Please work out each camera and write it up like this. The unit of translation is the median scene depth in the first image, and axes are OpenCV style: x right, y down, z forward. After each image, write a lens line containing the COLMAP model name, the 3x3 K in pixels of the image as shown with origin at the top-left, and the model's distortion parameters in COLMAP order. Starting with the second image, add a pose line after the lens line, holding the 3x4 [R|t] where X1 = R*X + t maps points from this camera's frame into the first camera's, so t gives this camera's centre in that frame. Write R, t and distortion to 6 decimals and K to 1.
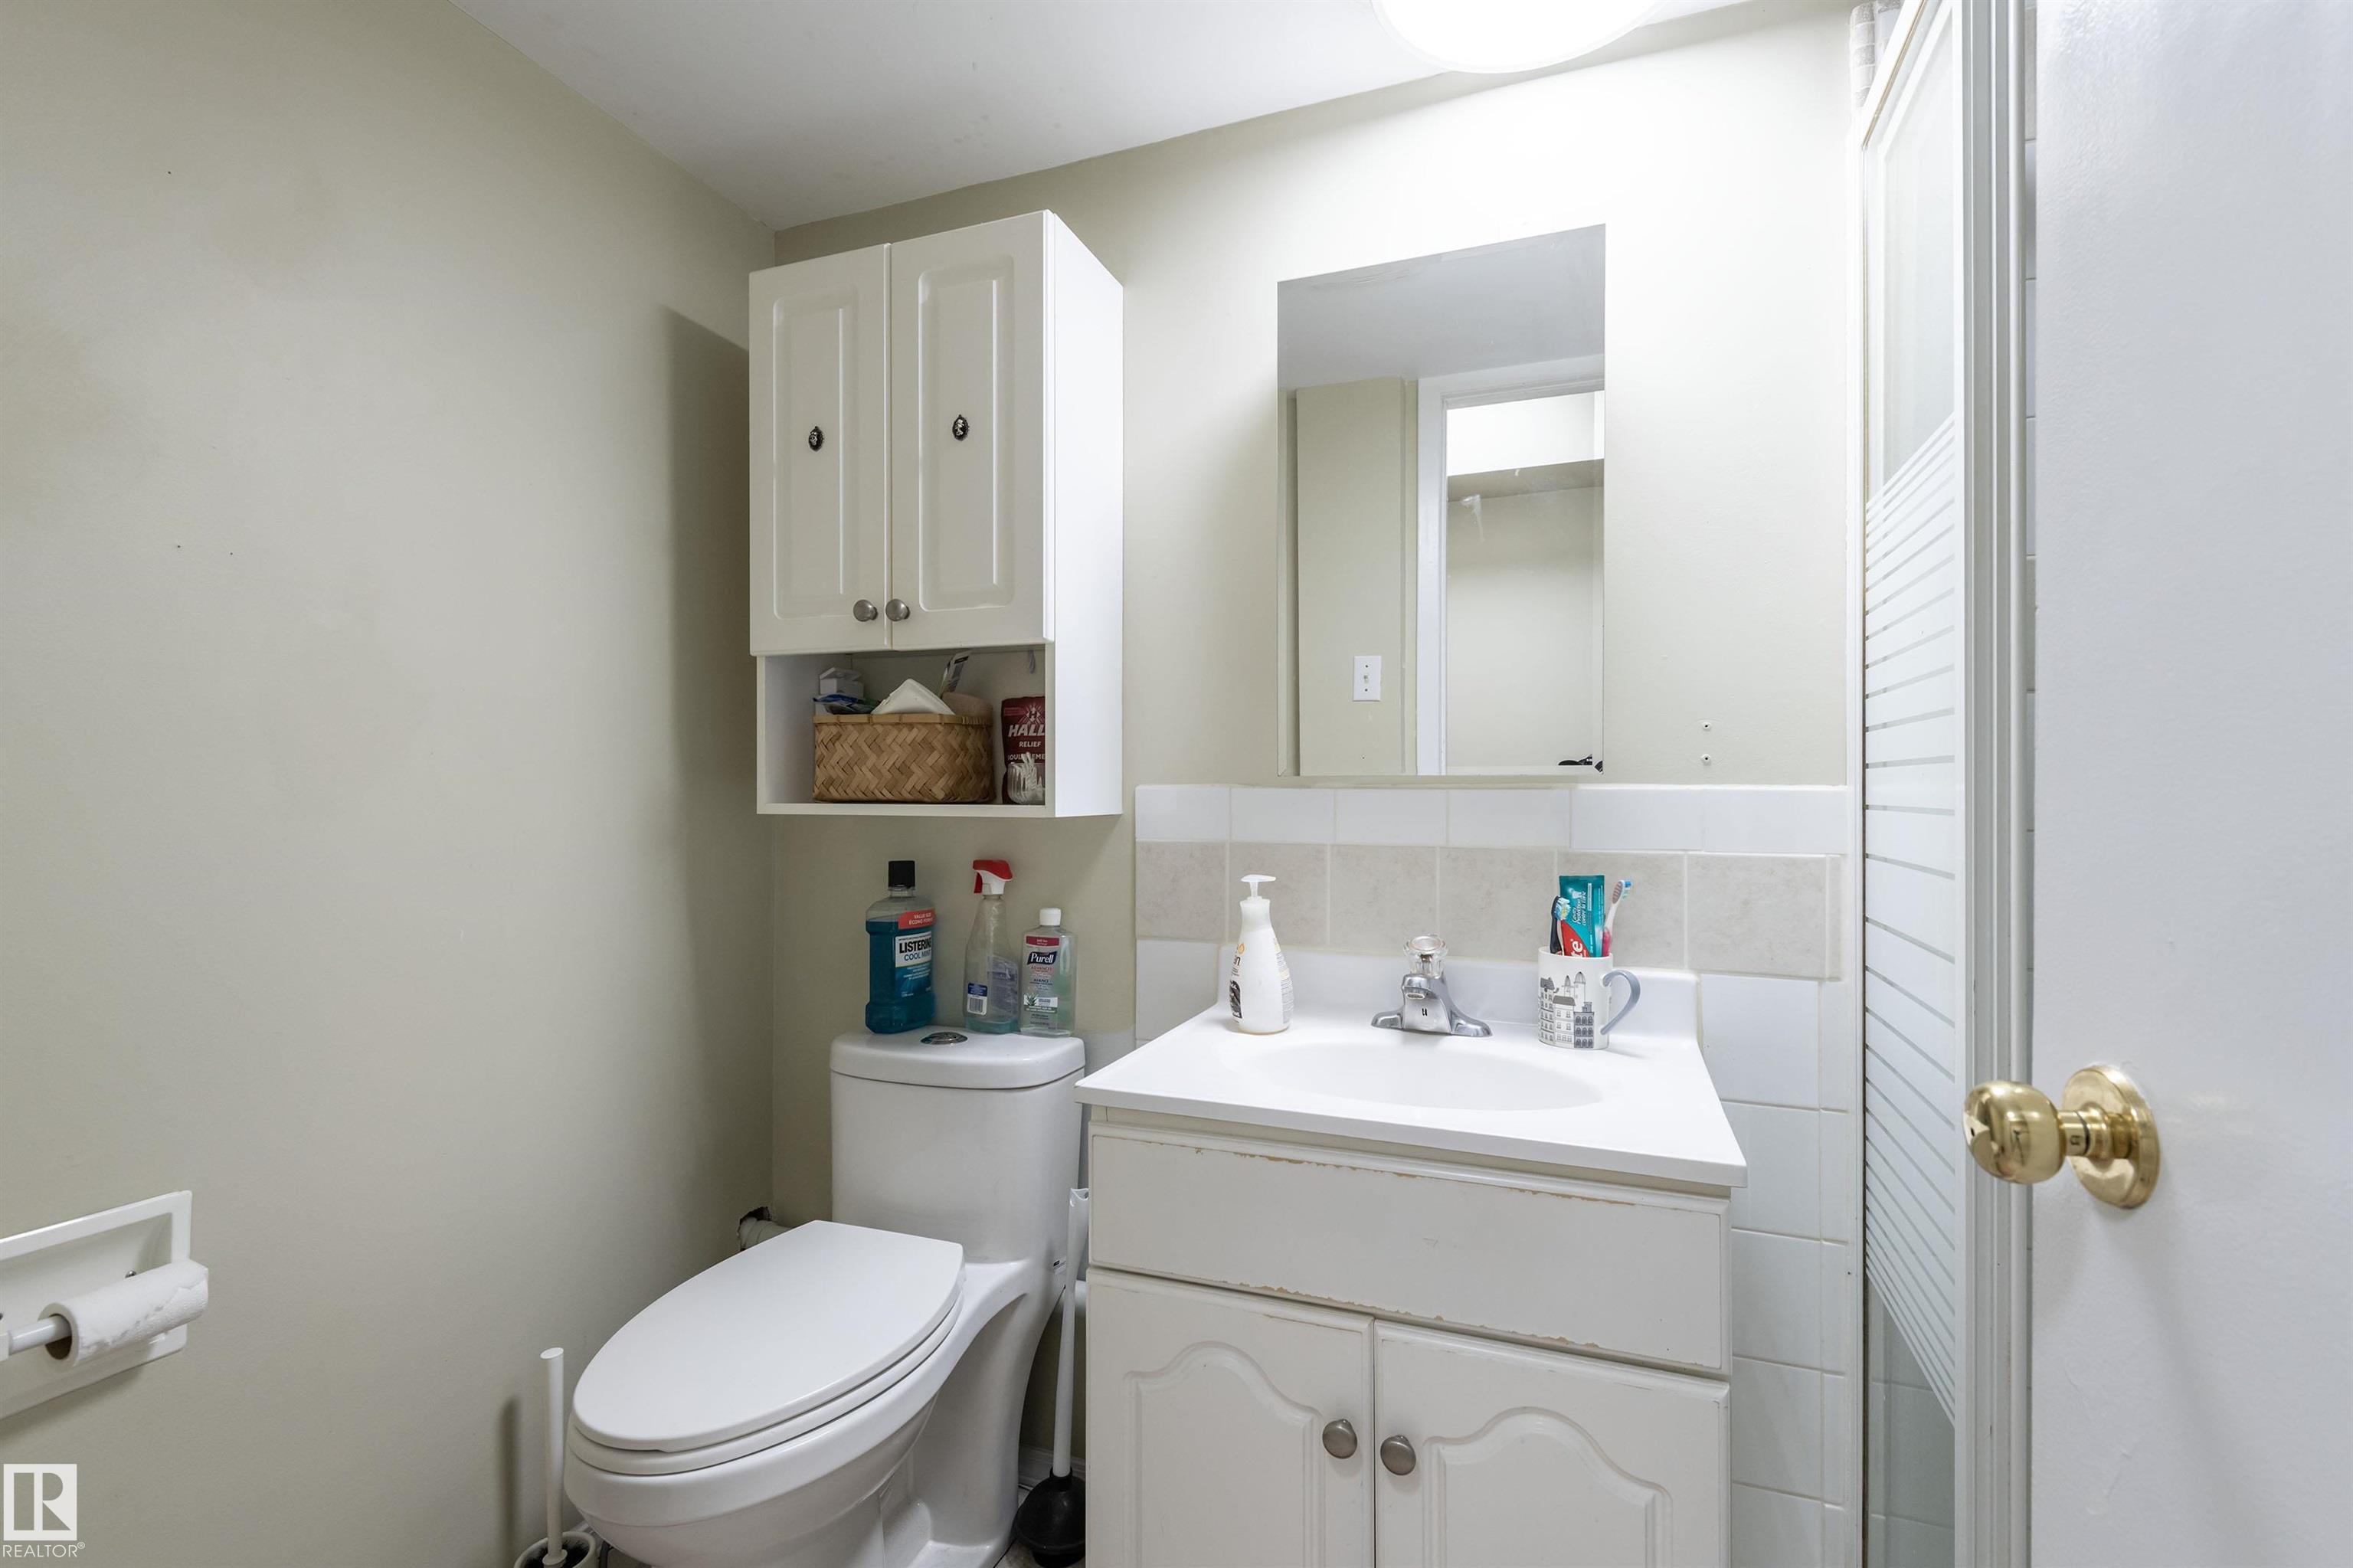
lens RADIAL K [[1039.9, 0, 1186.1], [0, 1039.9, 796.1], [0, 0, 1]] dist [0.000449, -0.000004]
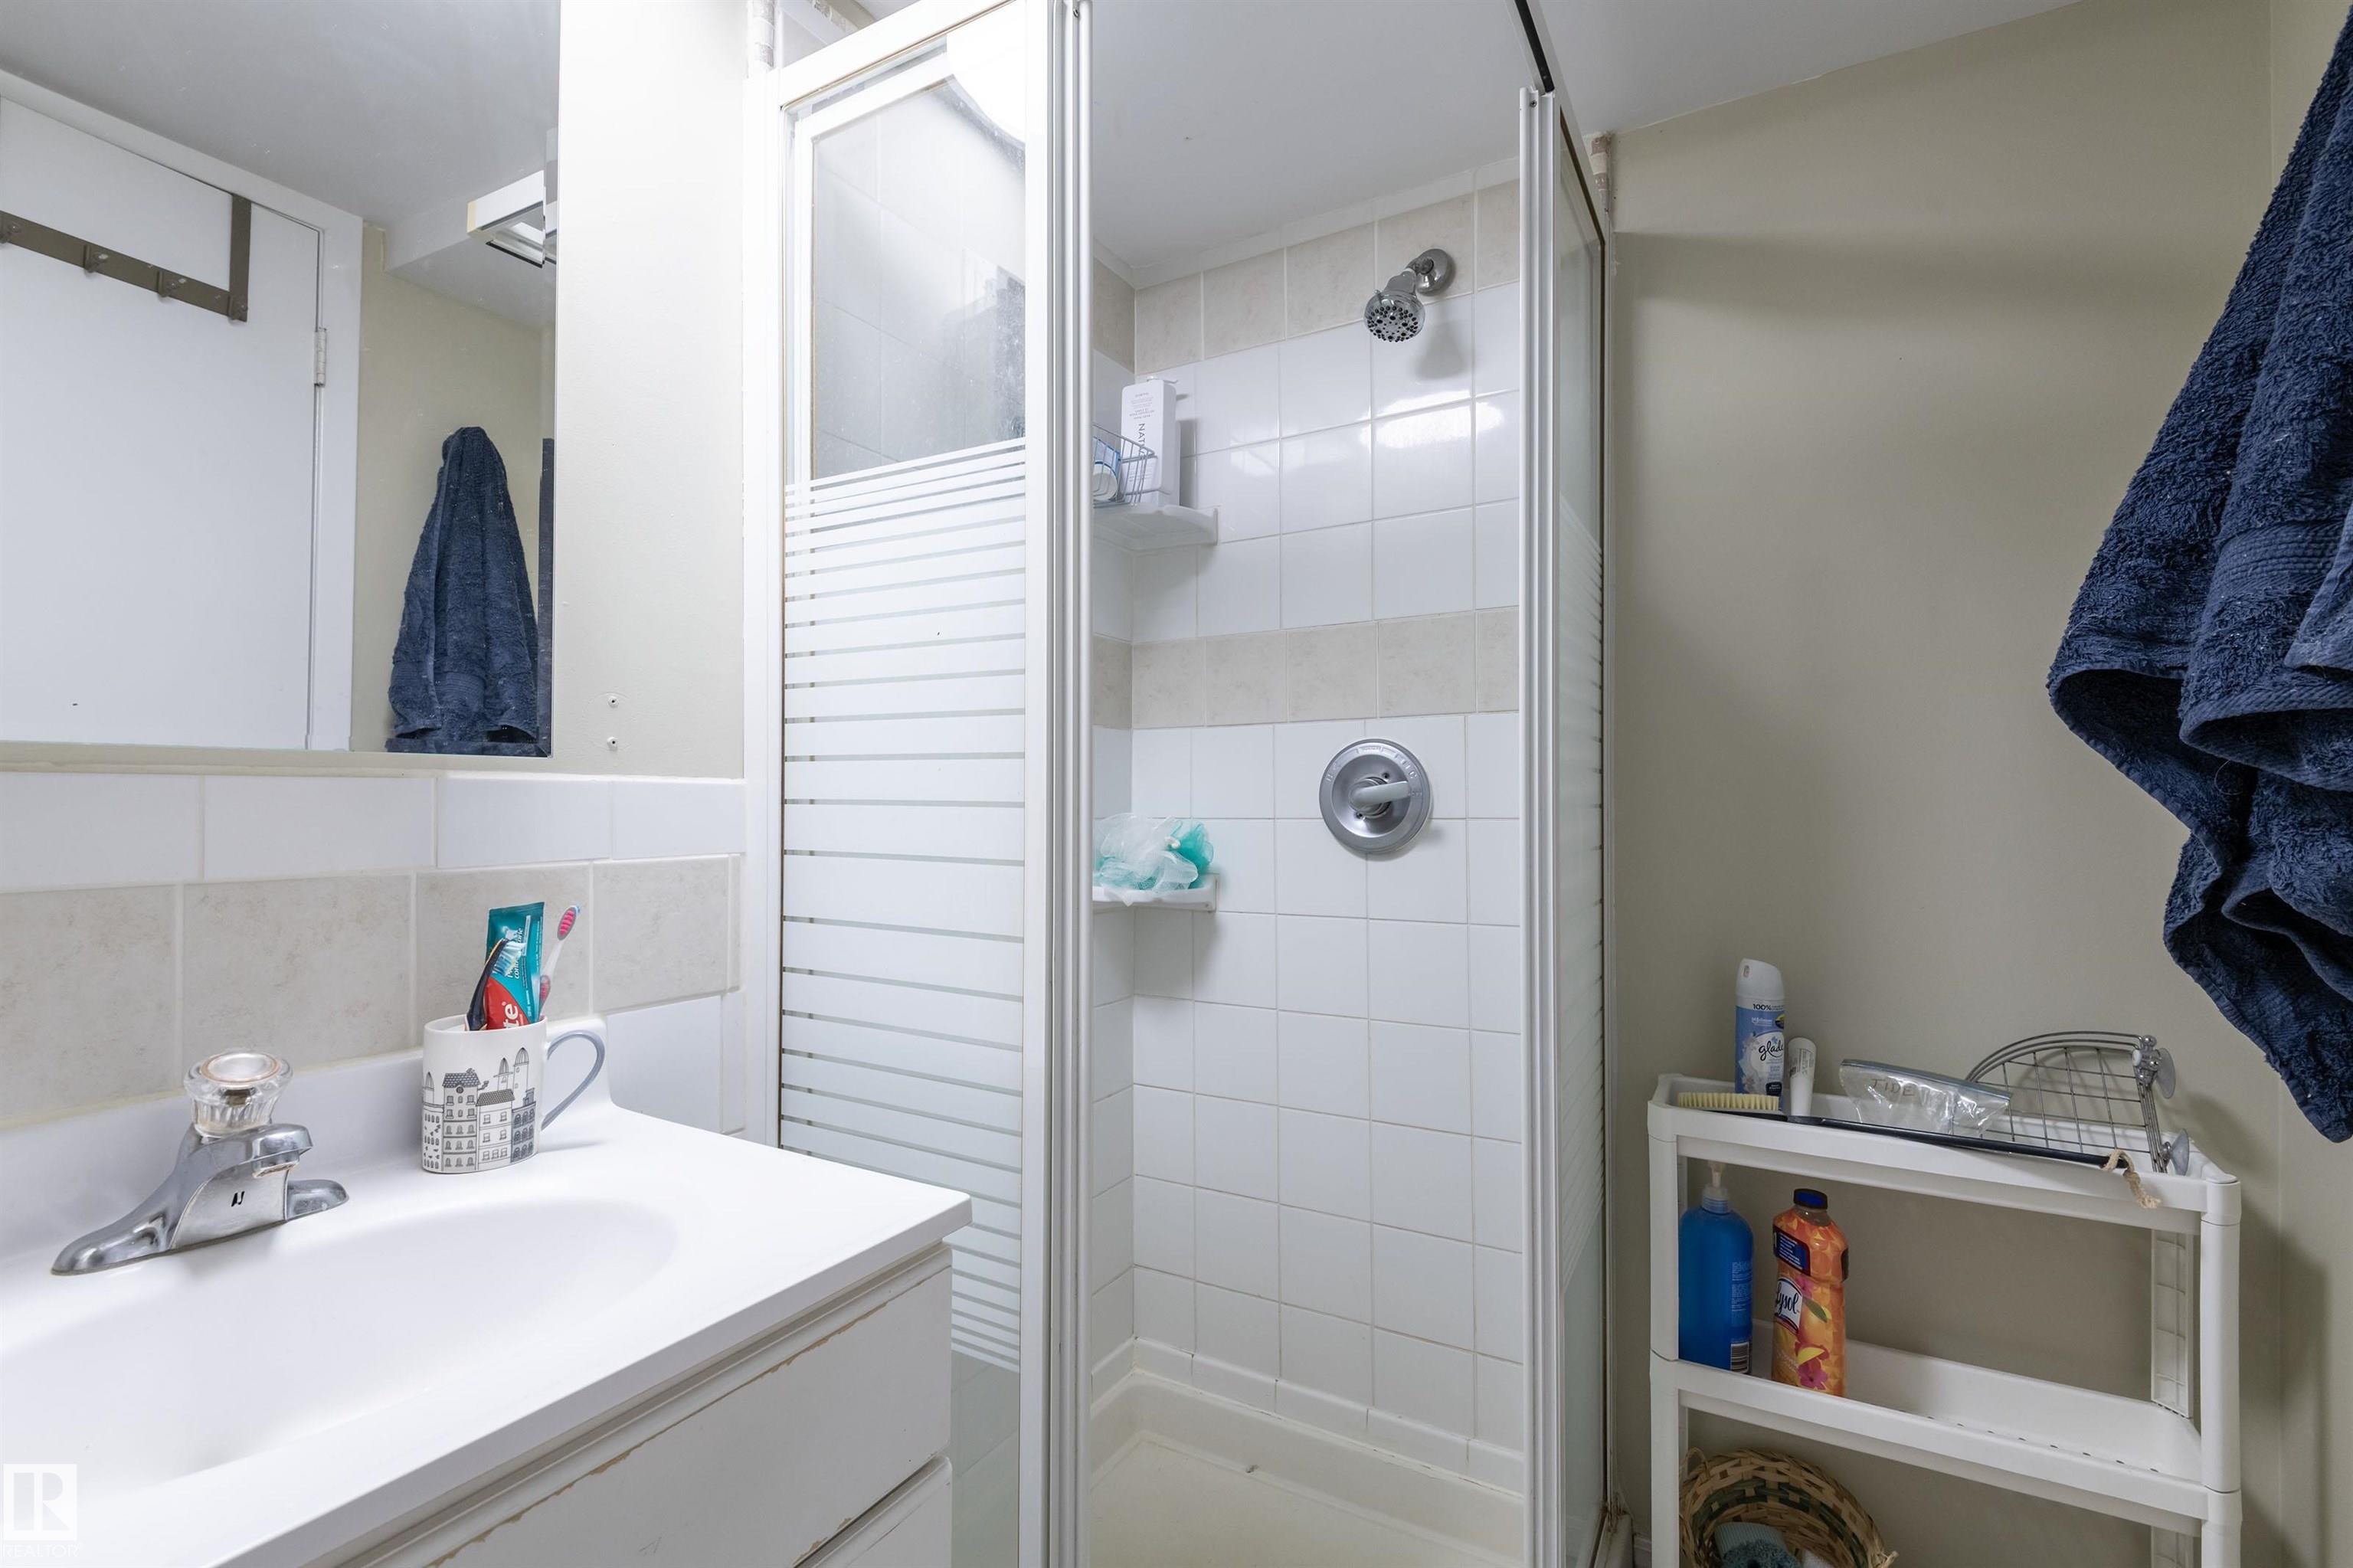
lens RADIAL K [[1057.4, 0, 1176.5], [0, 1057.4, 784.0], [0, 0, 1]] dist [-0.000508, -0.000325]
pose [[0.143409, 0.007210, 0.989637, -0.243405], [-0.005240, 0.999965, -0.006526, -0.001315], [-0.989650, -0.004250, 0.143442, 0.474121]]
